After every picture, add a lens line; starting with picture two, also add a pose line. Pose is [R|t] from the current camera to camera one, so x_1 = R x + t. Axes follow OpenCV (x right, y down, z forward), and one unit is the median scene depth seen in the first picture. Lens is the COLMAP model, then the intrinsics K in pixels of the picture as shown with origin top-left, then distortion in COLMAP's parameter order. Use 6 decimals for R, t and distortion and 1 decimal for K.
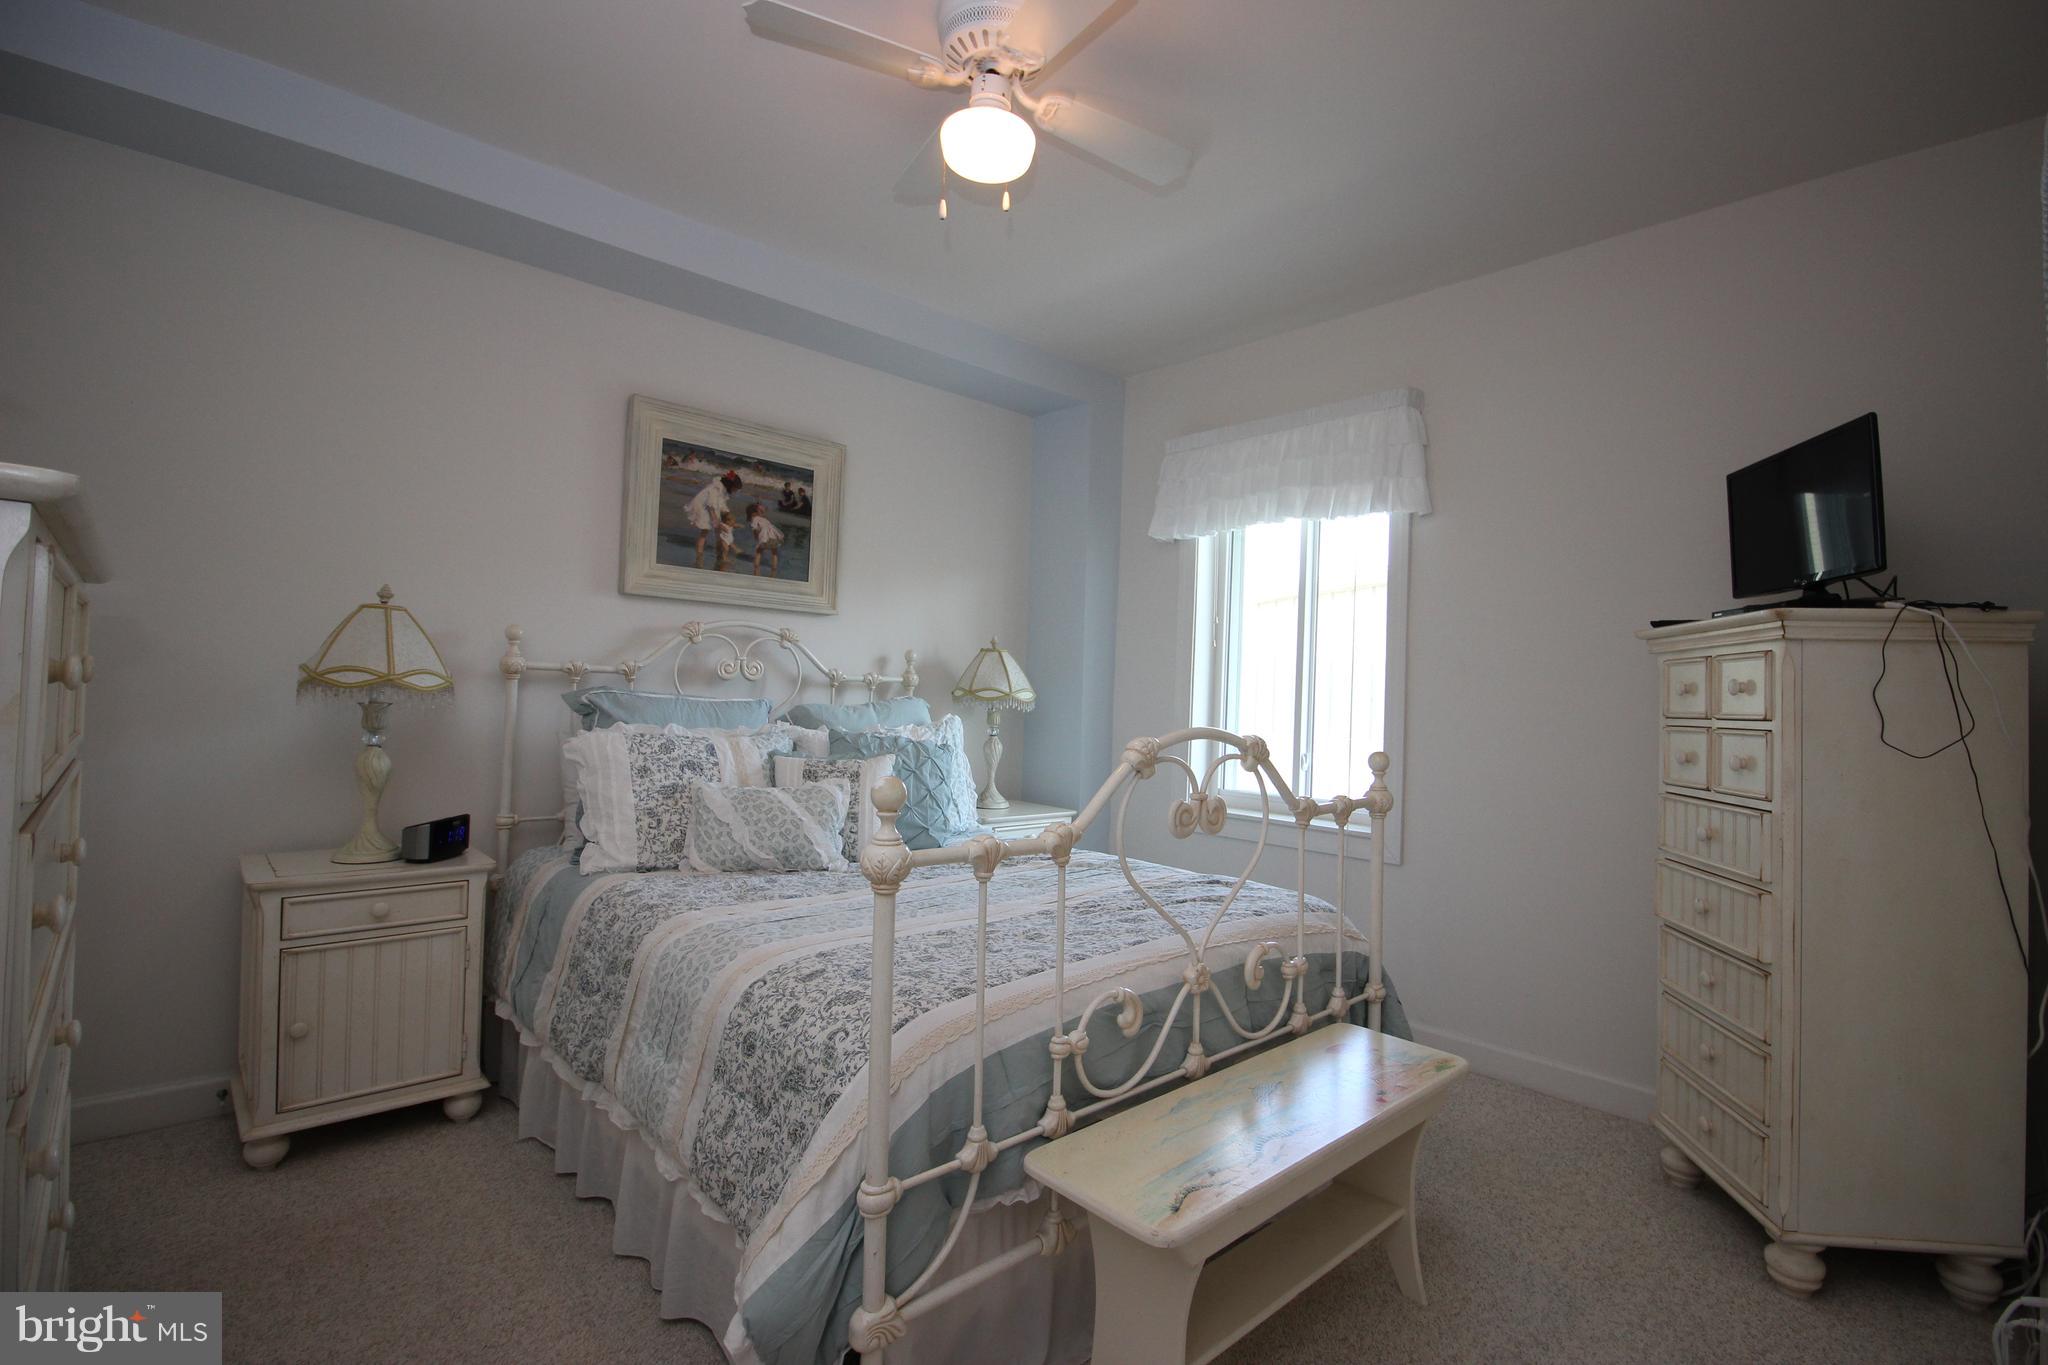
lens RADIAL K [[951.9, 0, 1047.0], [0, 951.9, 673.9], [0, 0, 1]] dist [-0.002452, -0.013335]
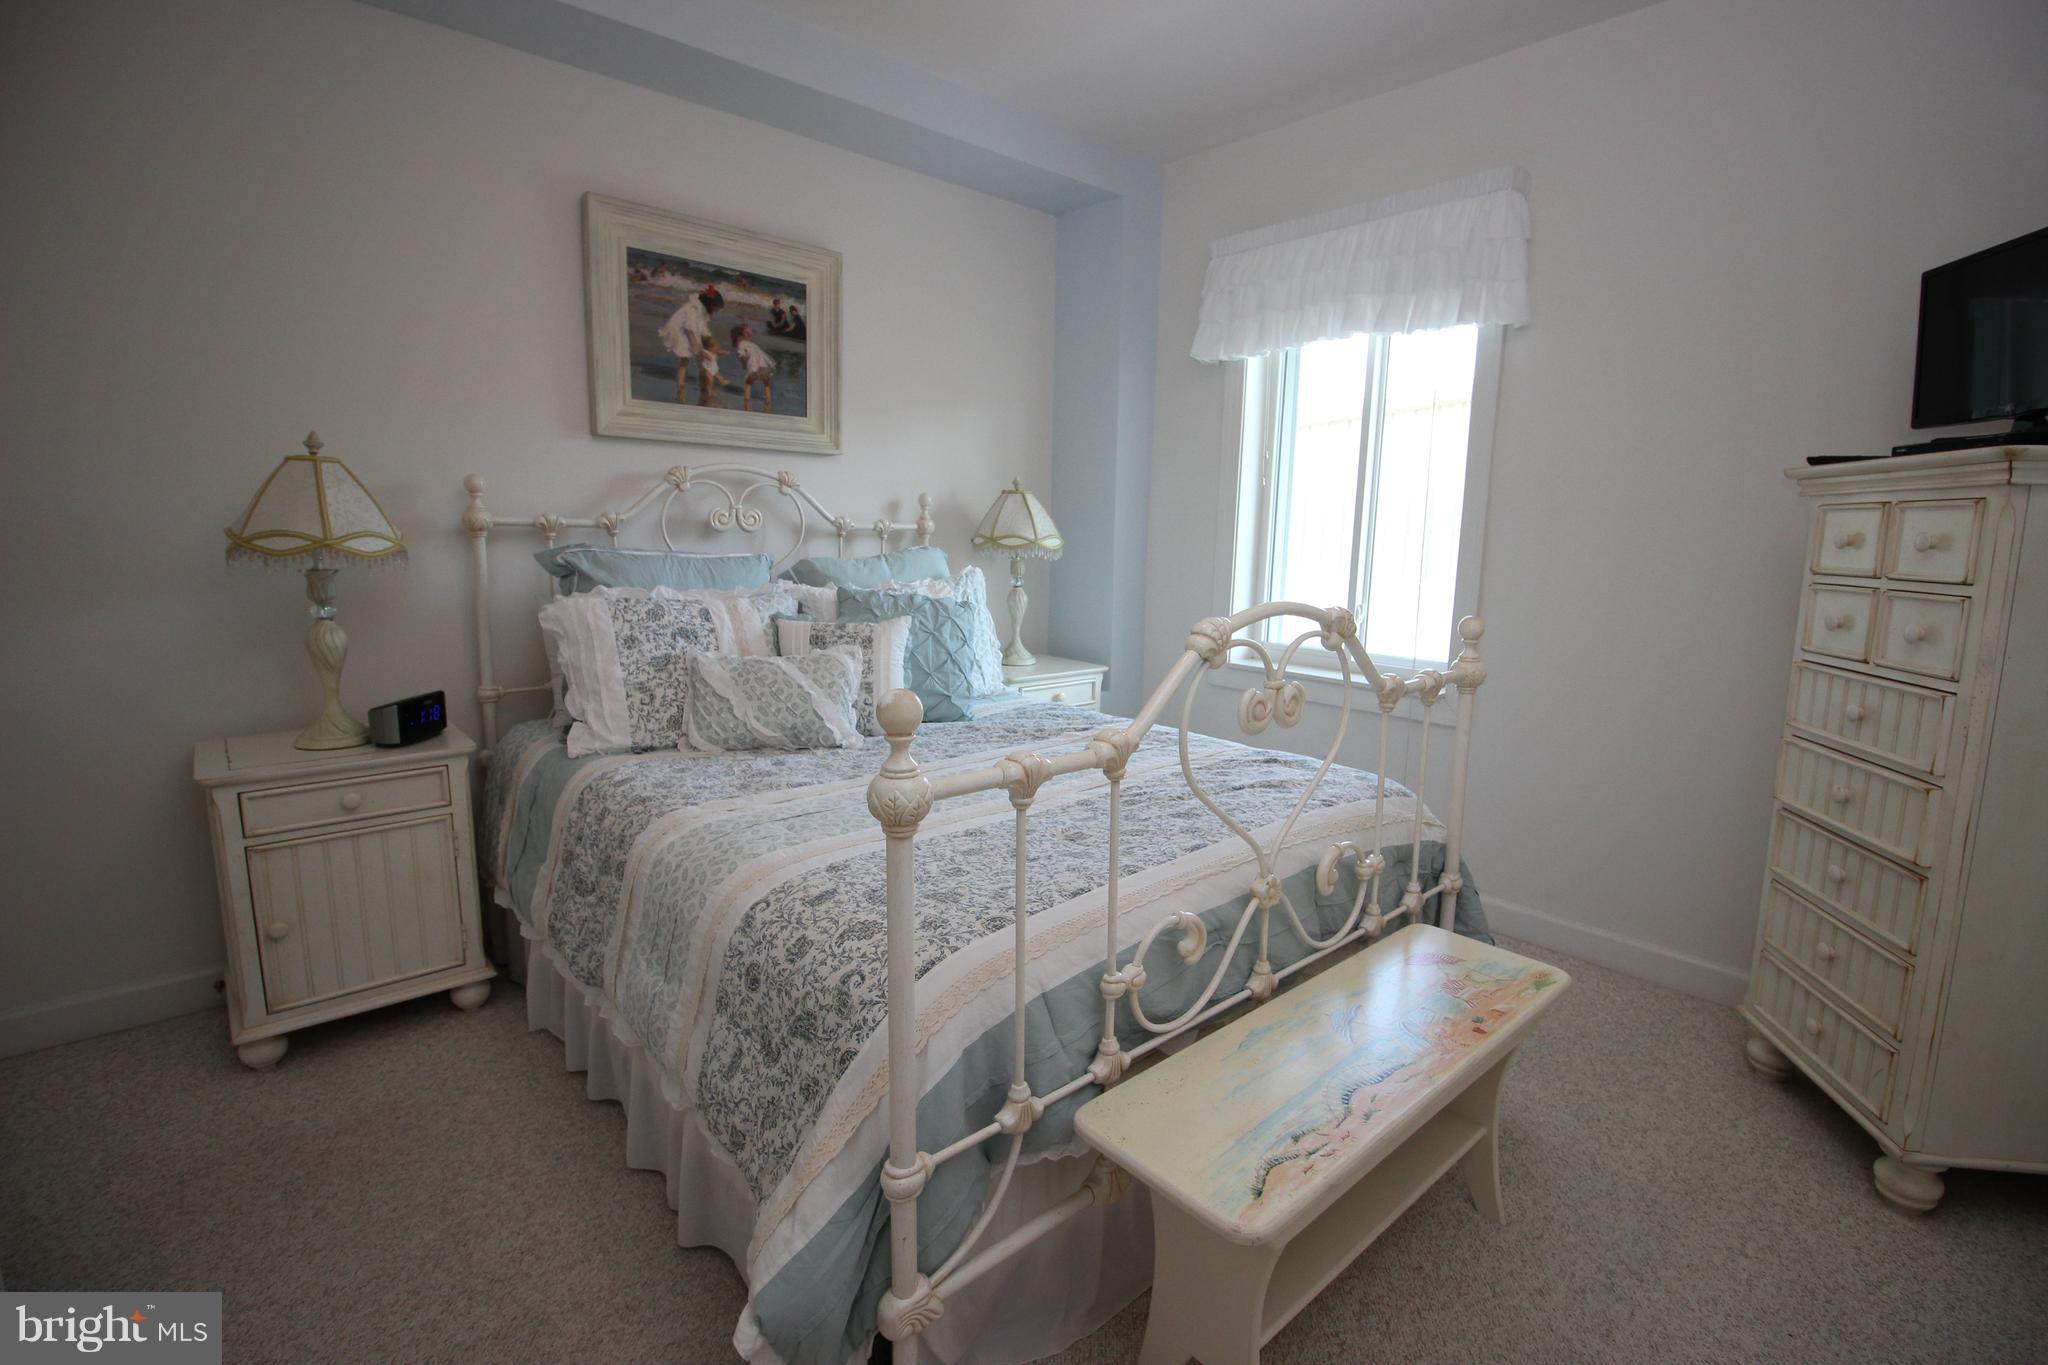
lens RADIAL K [[951.9, 0, 1047.0], [0, 951.9, 673.9], [0, 0, 1]] dist [-0.002452, -0.013335]
pose [[0.999753, -0.008276, -0.020610, -0.018509], [0.011780, 0.984292, 0.176152, -0.024753], [0.018829, -0.176352, 0.984147, 0.150799]]
